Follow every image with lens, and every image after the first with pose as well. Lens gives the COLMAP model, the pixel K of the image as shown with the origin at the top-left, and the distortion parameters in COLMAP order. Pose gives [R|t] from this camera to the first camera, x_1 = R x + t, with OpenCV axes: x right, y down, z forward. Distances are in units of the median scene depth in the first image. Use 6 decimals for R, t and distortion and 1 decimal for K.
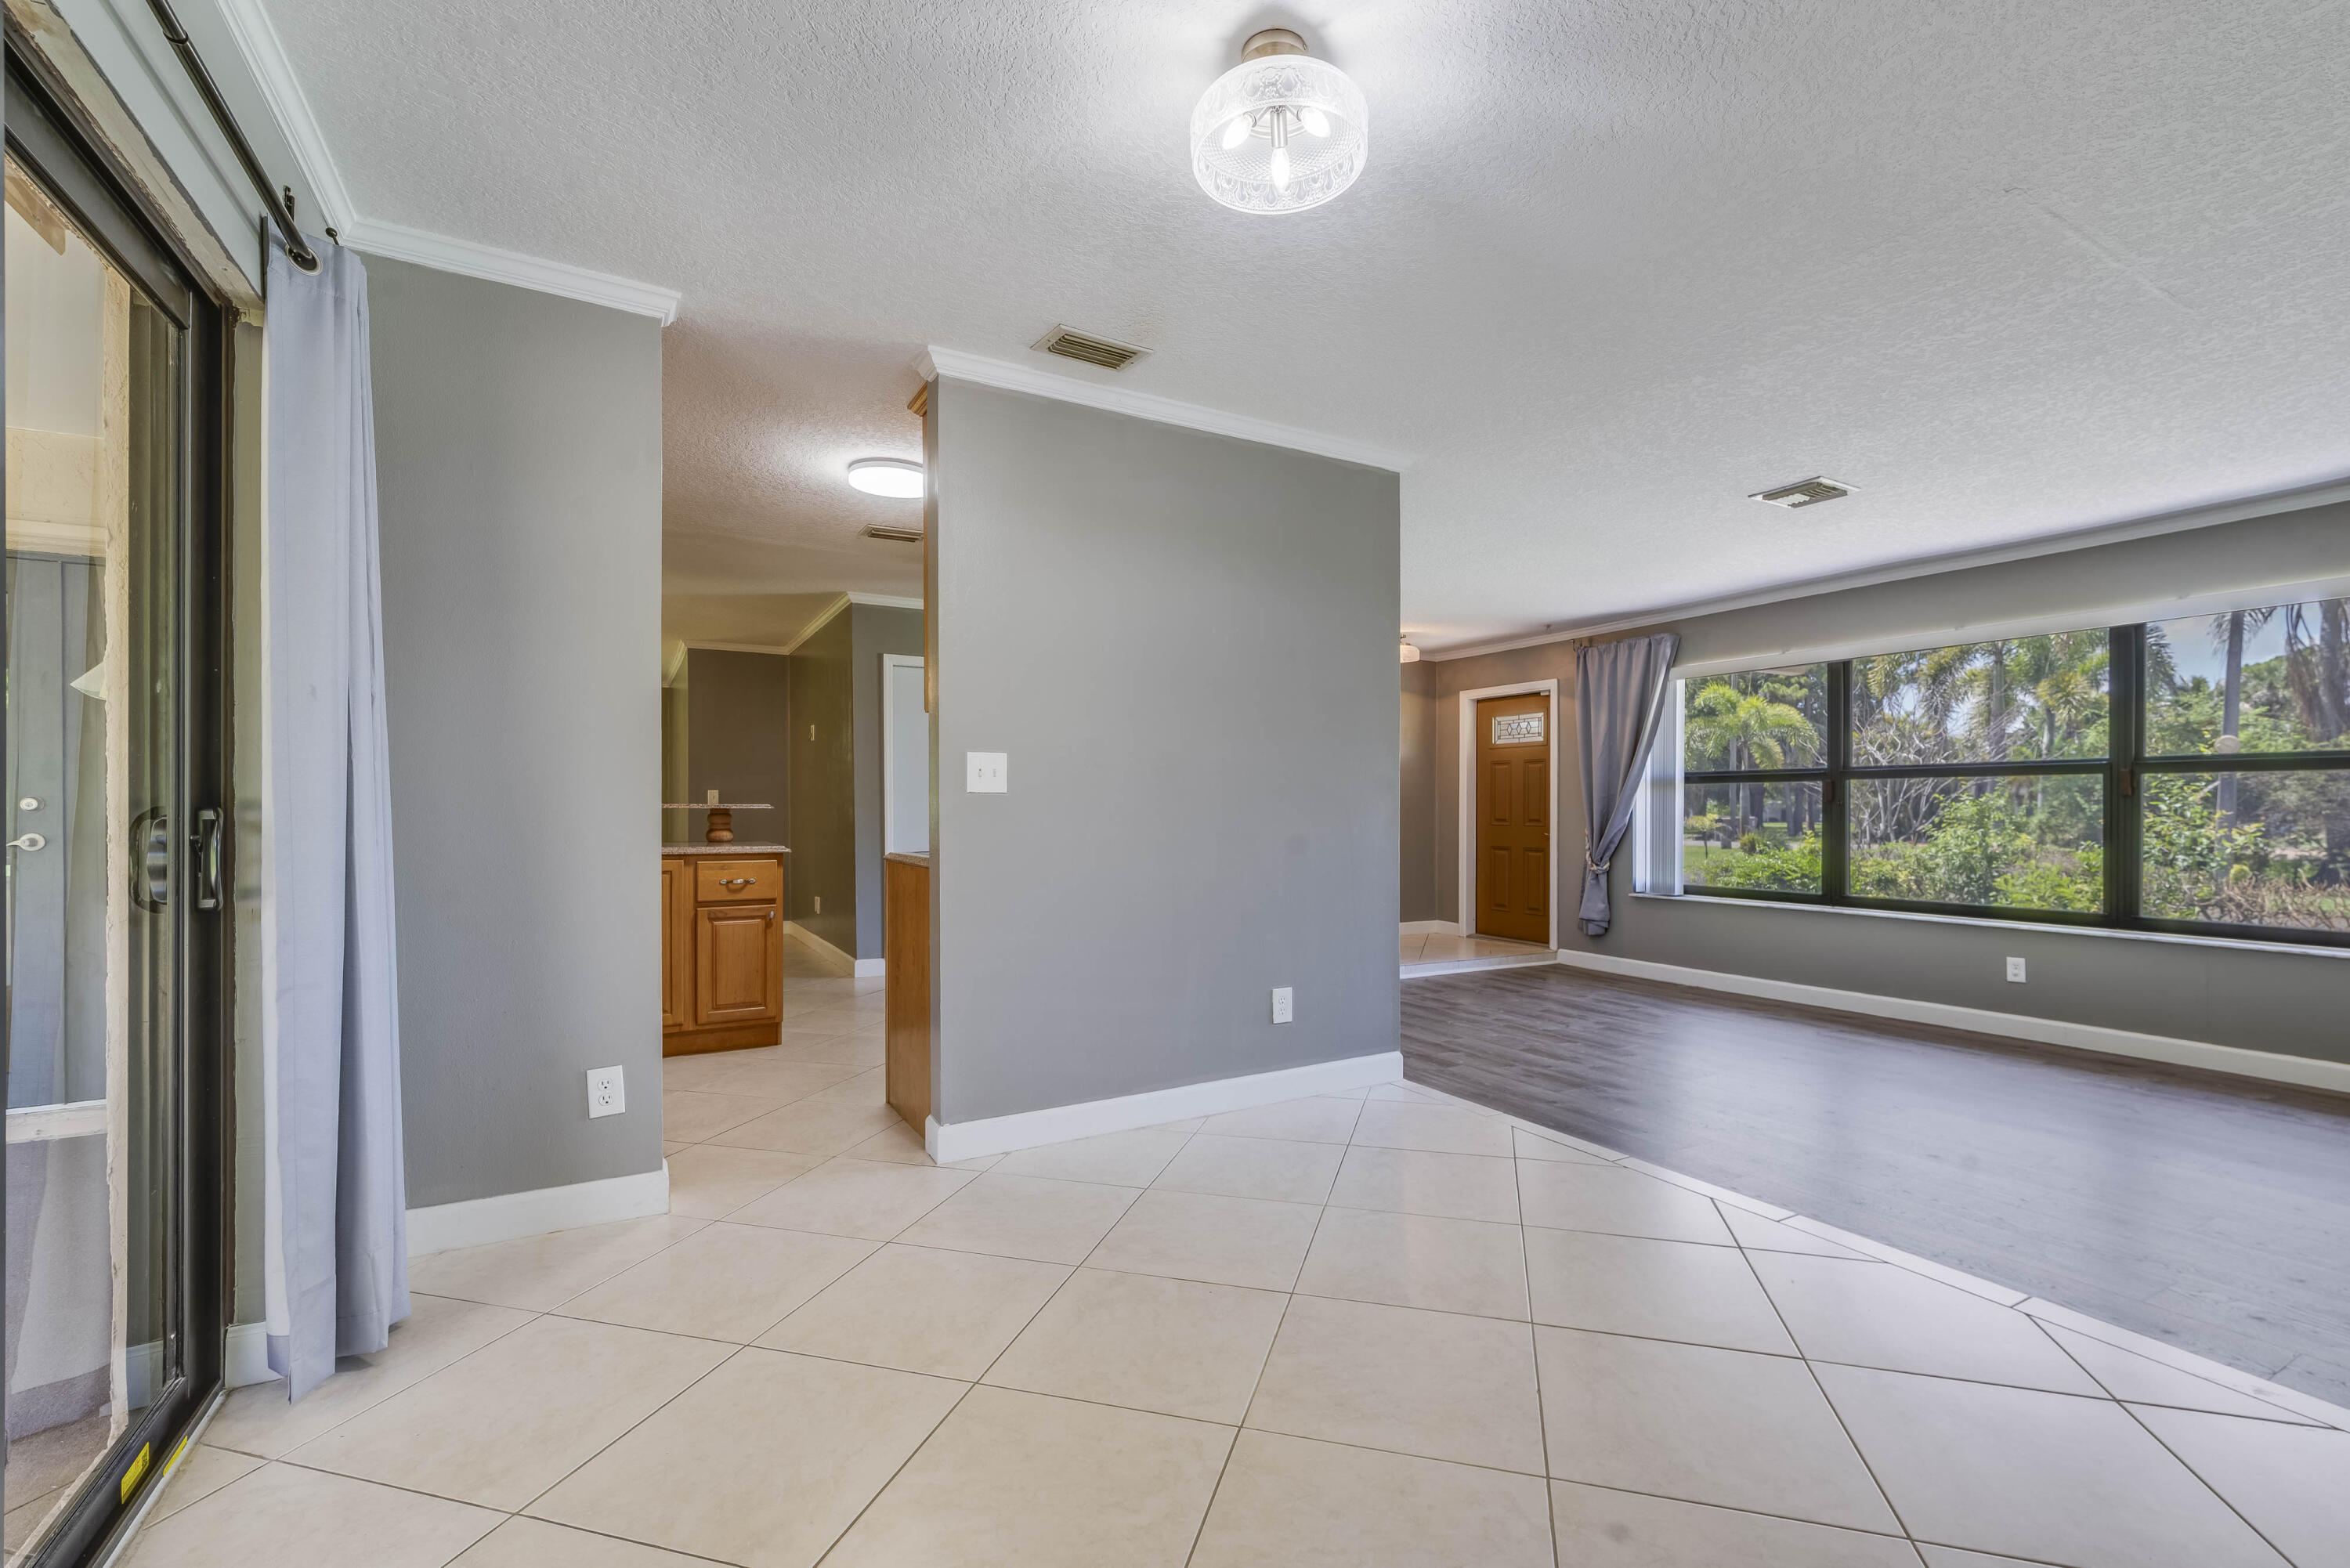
lens RADIAL K [[1023.2, 0, 1177.0], [0, 1023.2, 809.0], [0, 0, 1]] dist [0.000367, 0.000315]
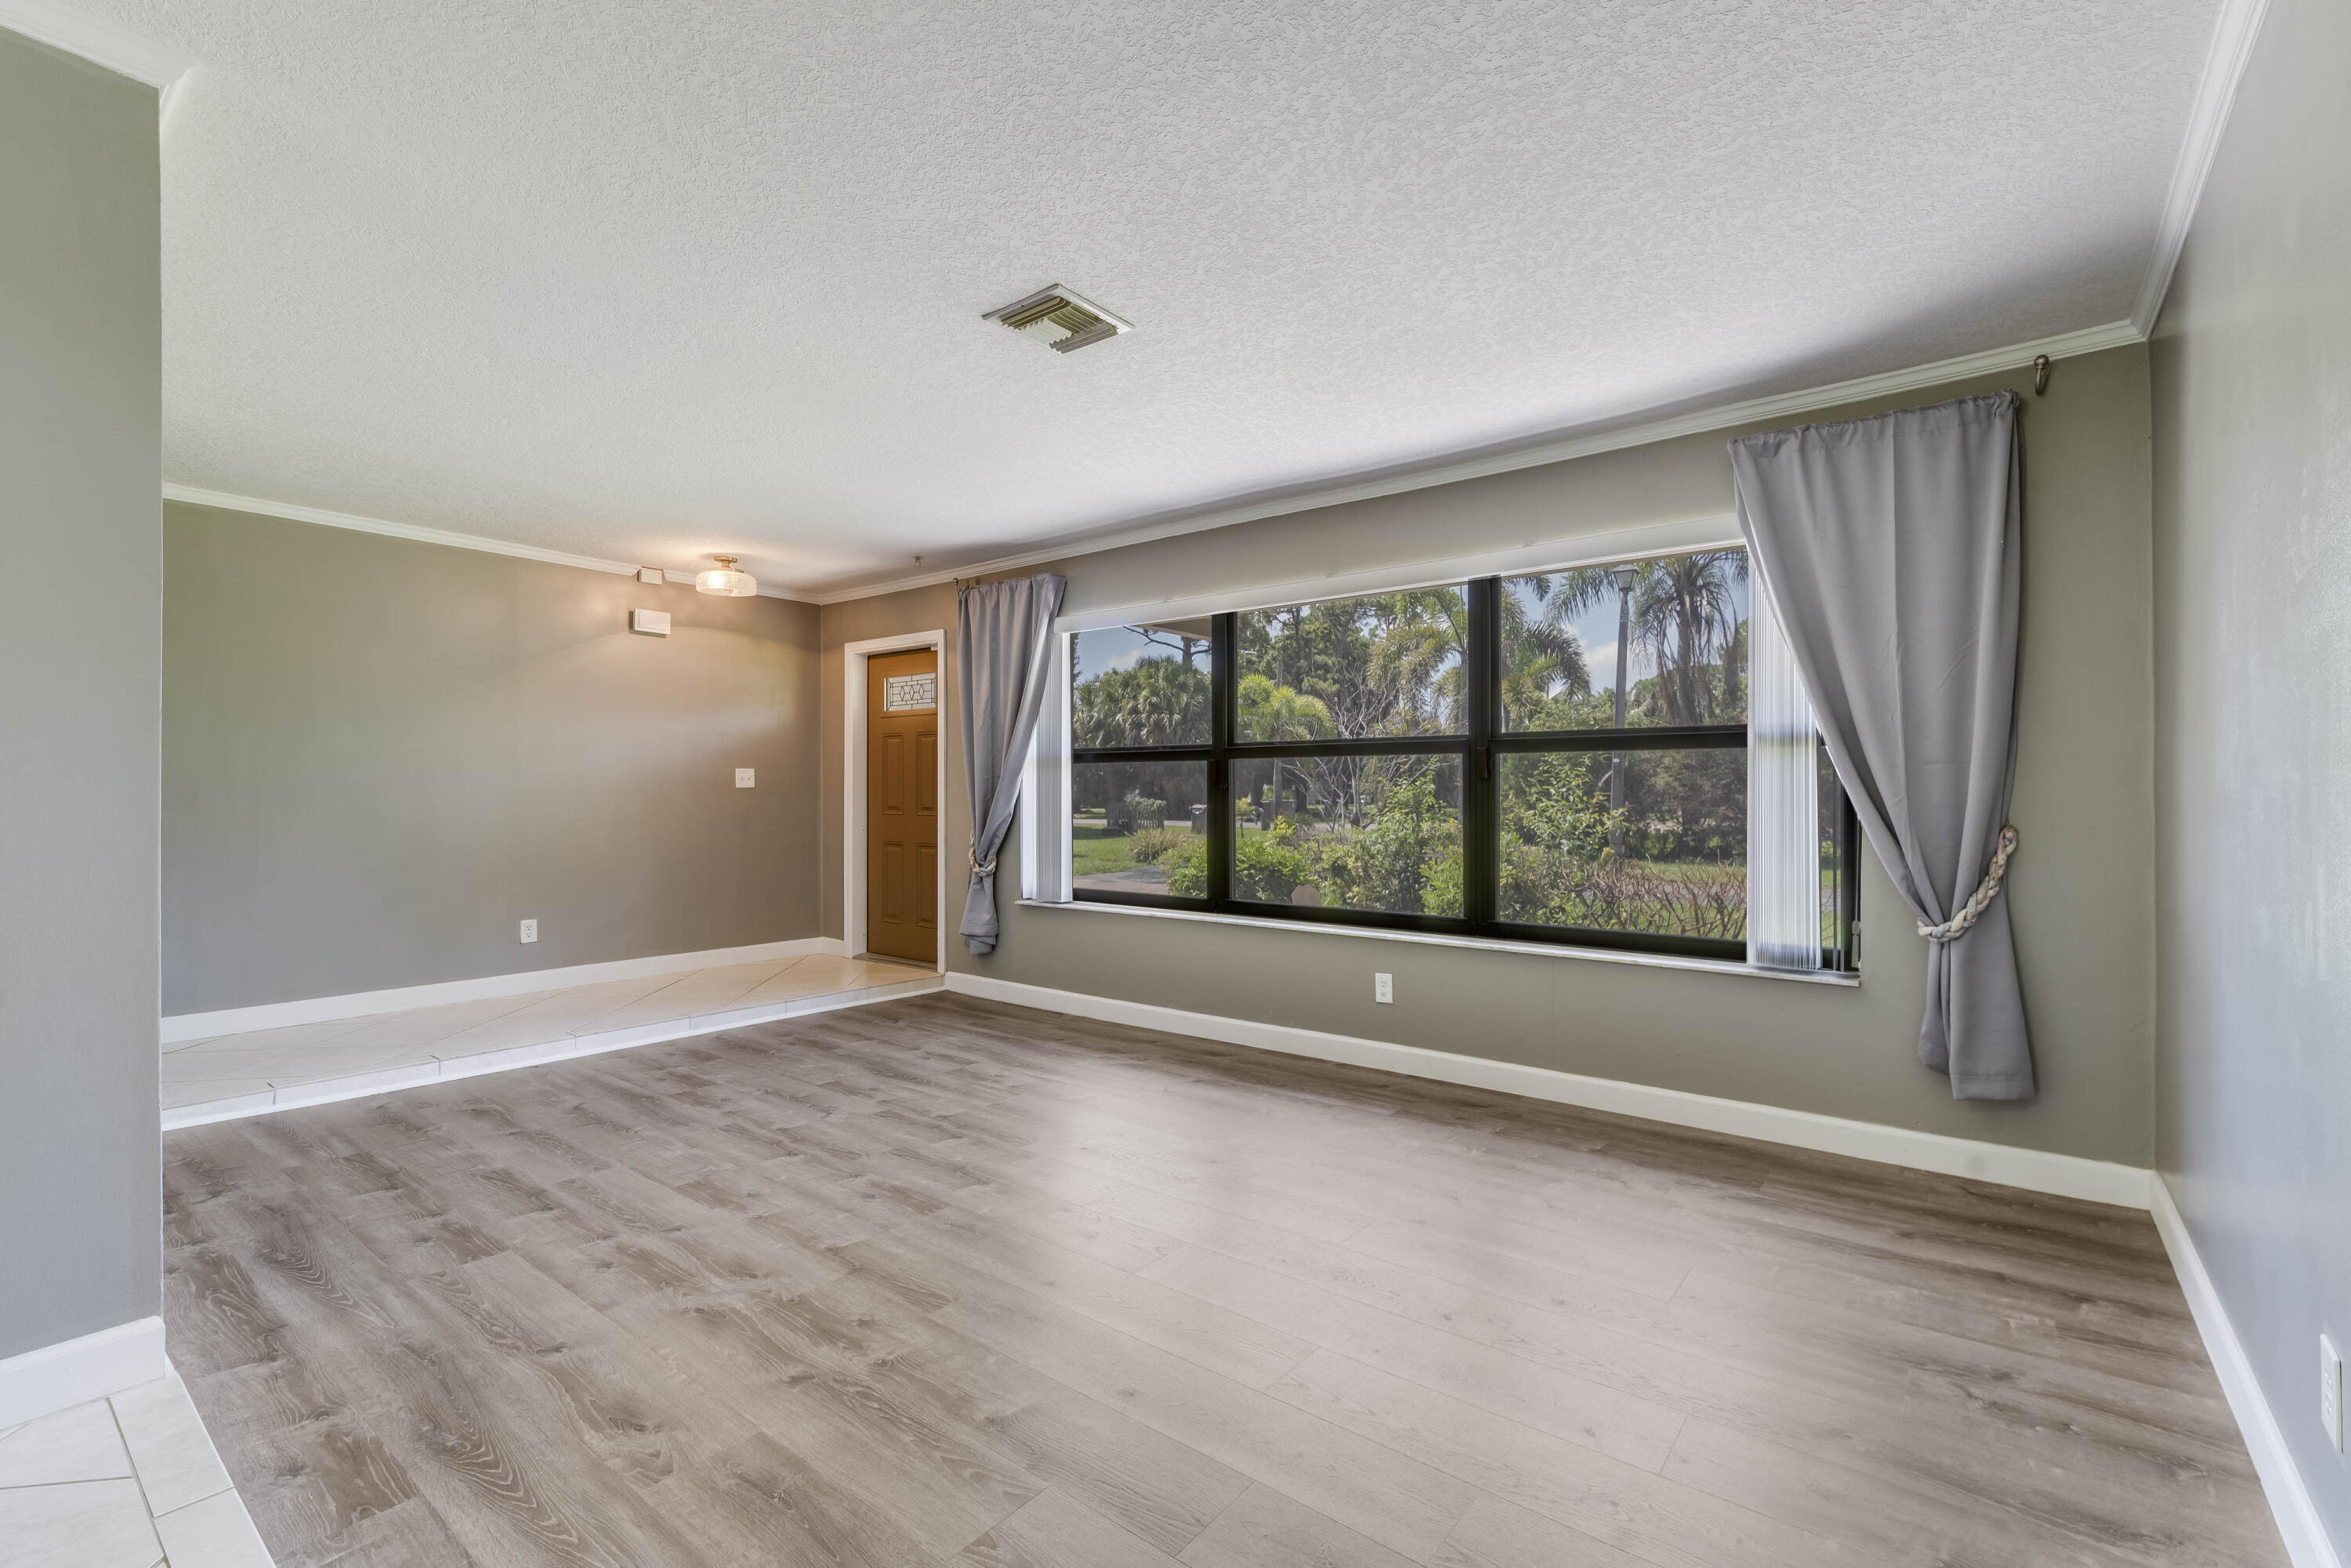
lens RADIAL K [[1034.8, 0, 1175.5], [0, 1034.8, 784.0], [0, 0, 1]] dist [-0.001282, -0.000189]
pose [[0.927075, 0.002774, 0.374866, 0.260391], [0.000118, 0.999970, -0.007690, -0.002061], [-0.374877, 0.007173, 0.927047, 0.211287]]
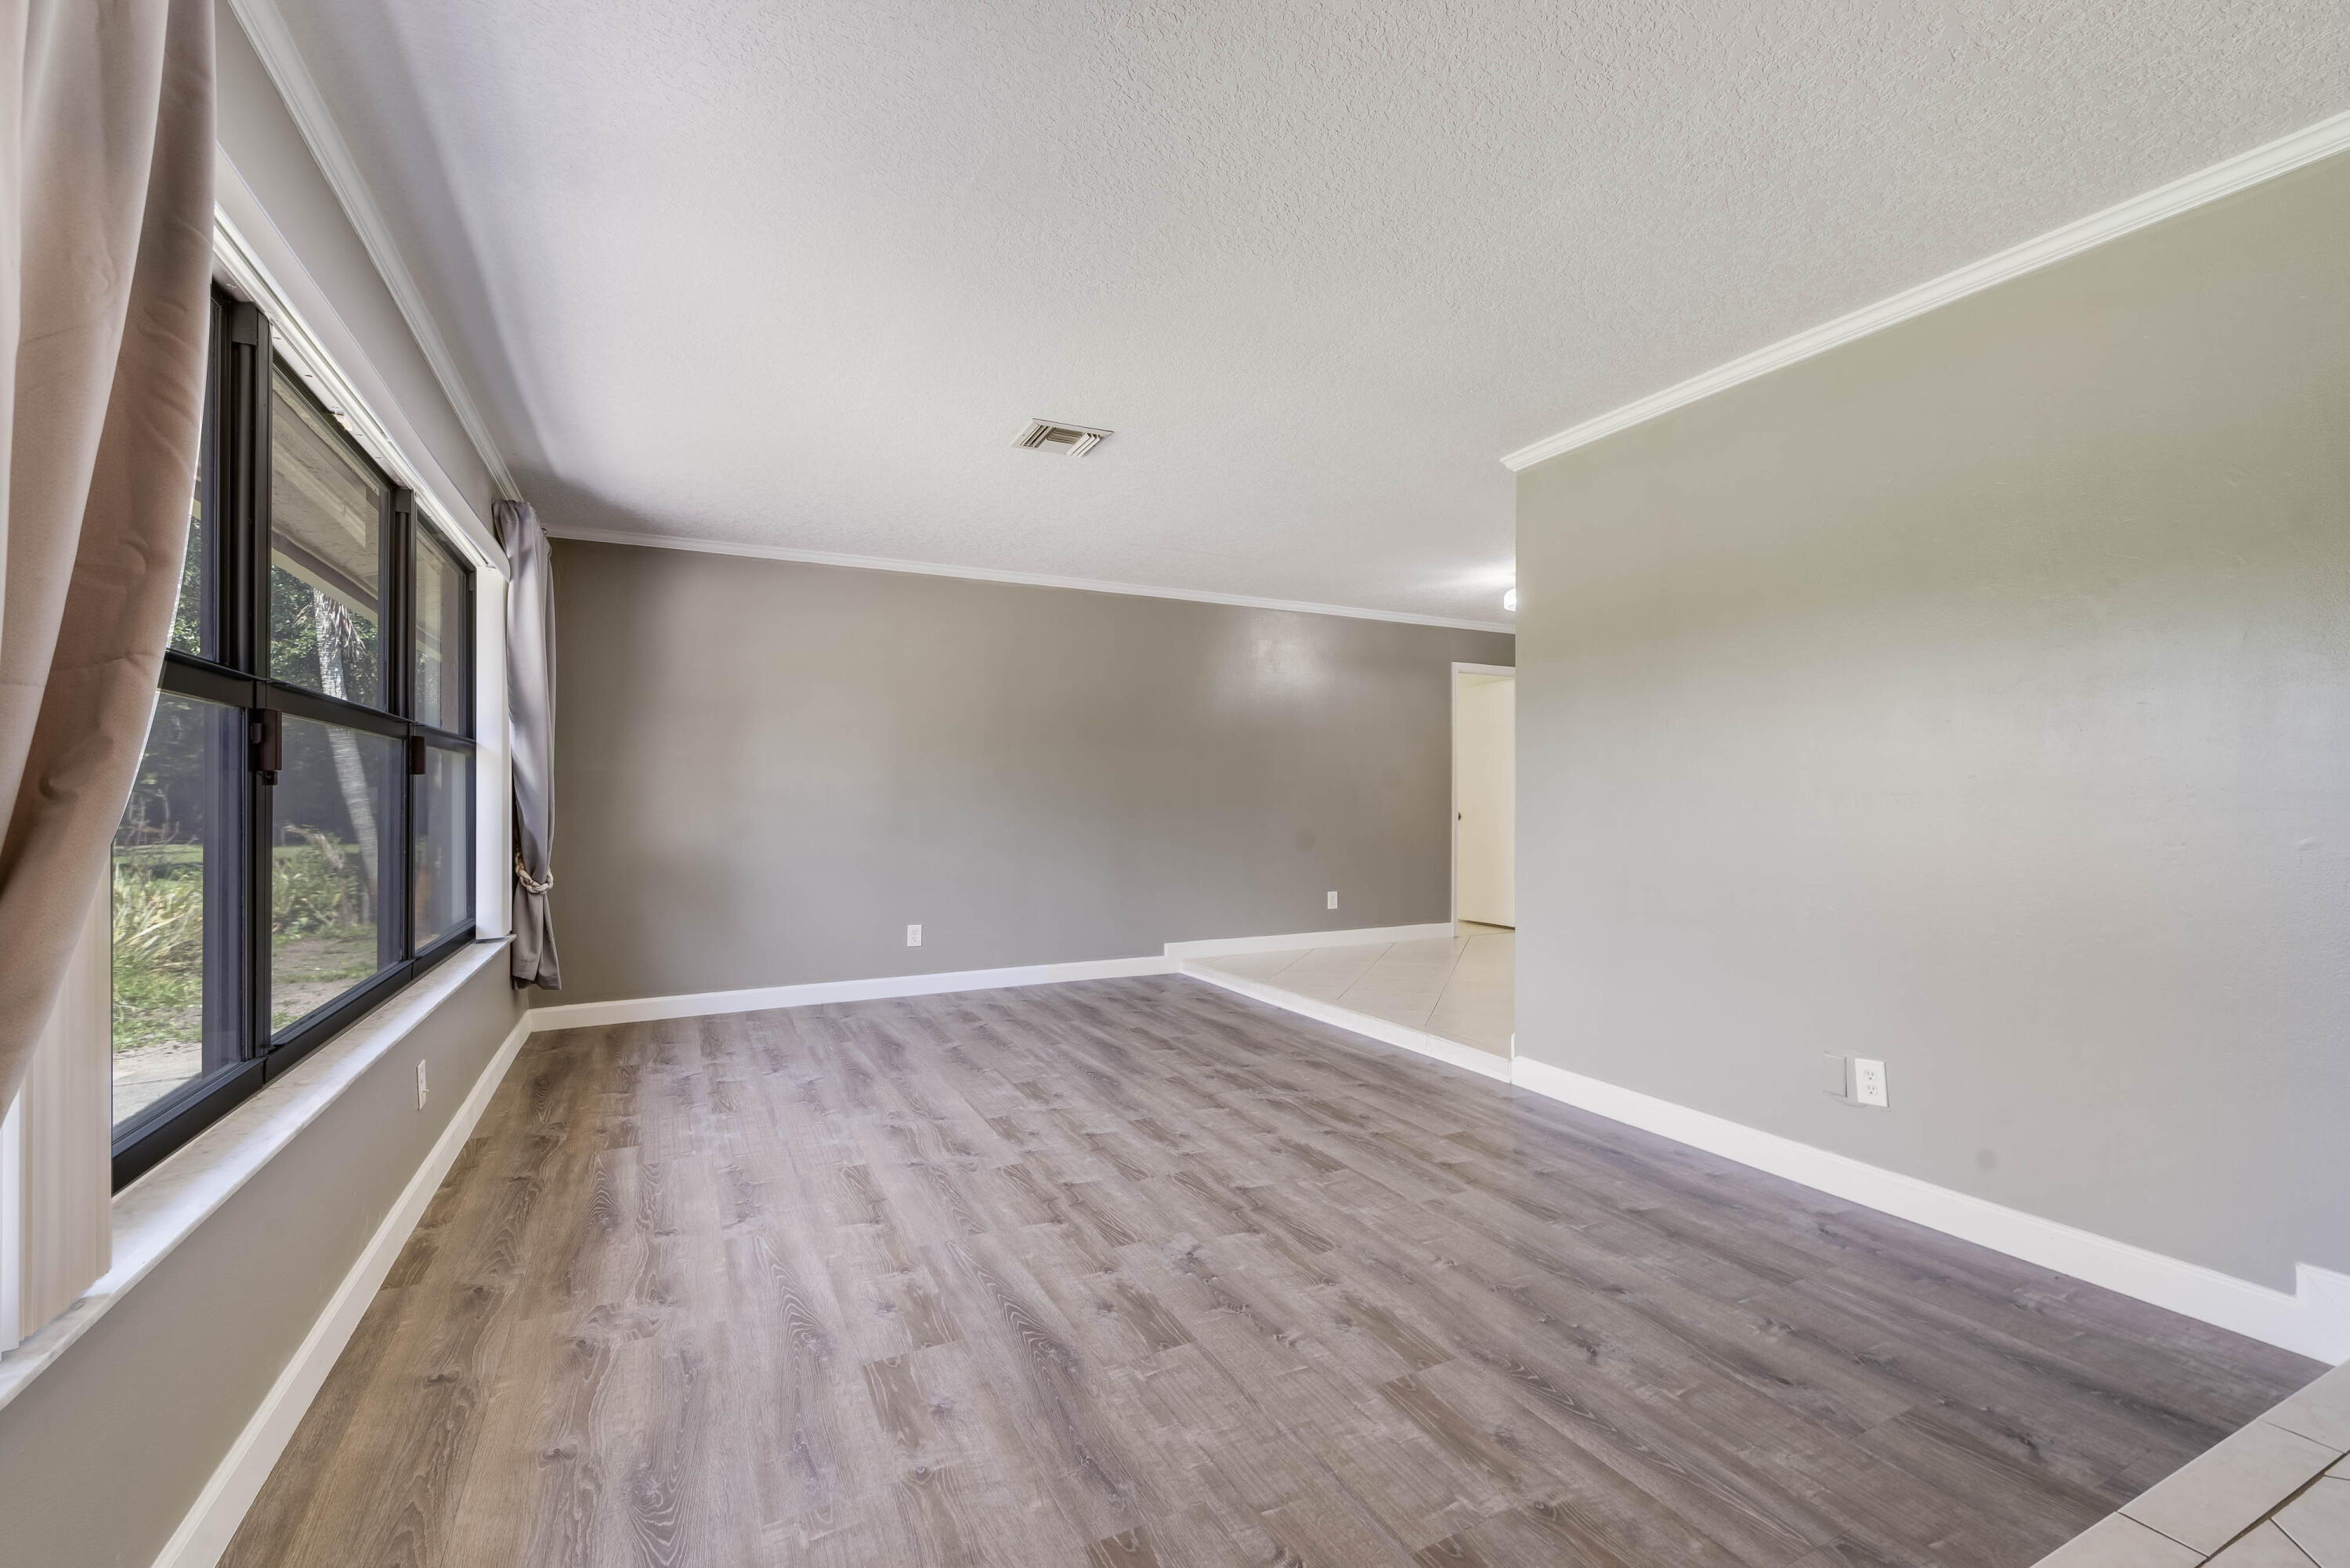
lens RADIAL K [[1023.2, 0, 1177.0], [0, 1023.2, 809.0], [0, 0, 1]] dist [0.000367, 0.000315]
pose [[-0.998709, -0.000437, 0.050797, 0.281108], [0.000184, 0.999925, 0.012221, -0.002384], [-0.050799, 0.012214, -0.998634, 1.139907]]
